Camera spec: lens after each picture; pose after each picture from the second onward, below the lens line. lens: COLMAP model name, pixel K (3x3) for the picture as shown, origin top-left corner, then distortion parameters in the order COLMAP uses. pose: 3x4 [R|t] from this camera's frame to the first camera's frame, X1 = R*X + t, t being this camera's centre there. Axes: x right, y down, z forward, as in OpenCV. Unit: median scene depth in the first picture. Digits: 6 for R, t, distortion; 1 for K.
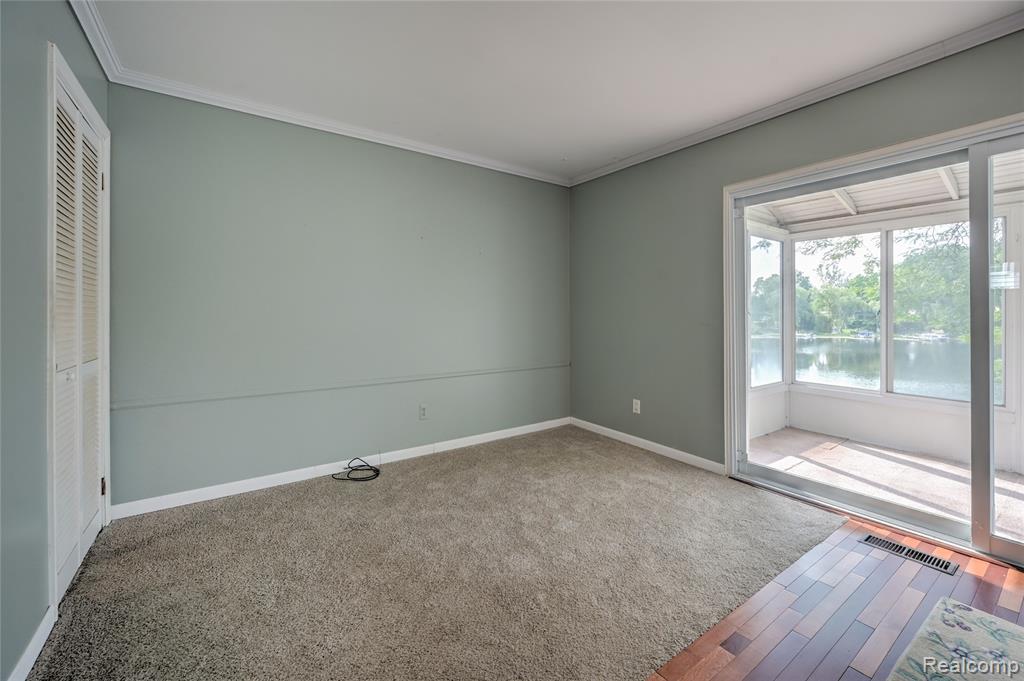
lens RADIAL K [[420.5, 0, 532.2], [0, 420.5, 313.4], [0, 0, 1]] dist [0.001458, 0.000055]
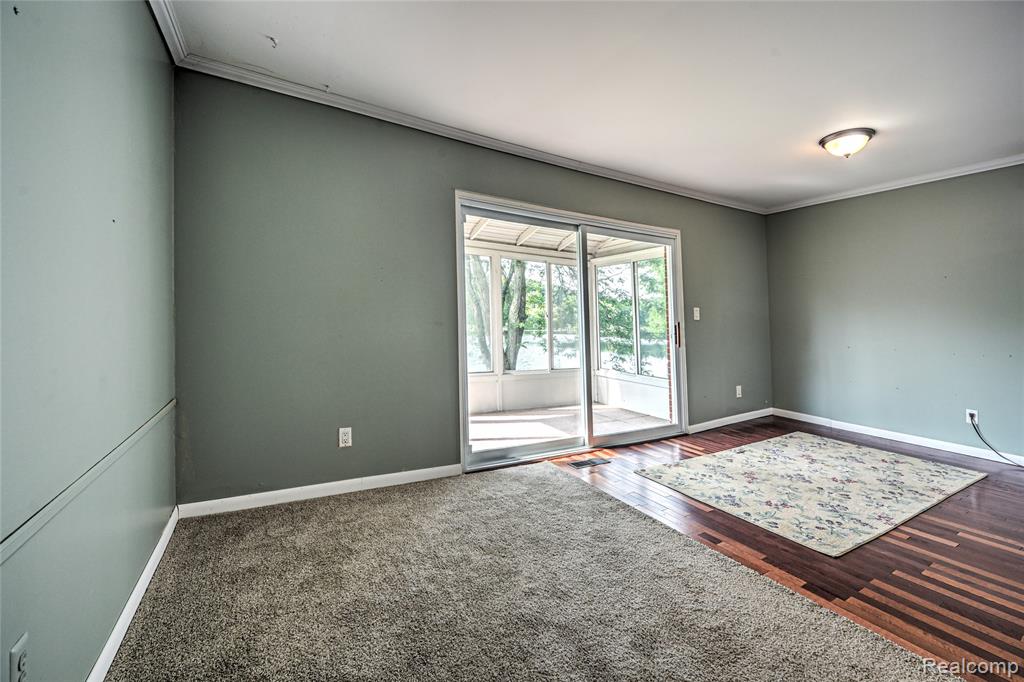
lens RADIAL K [[420.5, 0, 532.2], [0, 420.5, 313.9], [0, 0, 1]] dist [0.001458, 0.000055]
pose [[0.094328, 0.018779, 0.995364, -0.709961], [-0.030602, 0.999404, -0.015955, 0.017121], [-0.995071, -0.028955, 0.094846, 0.984989]]
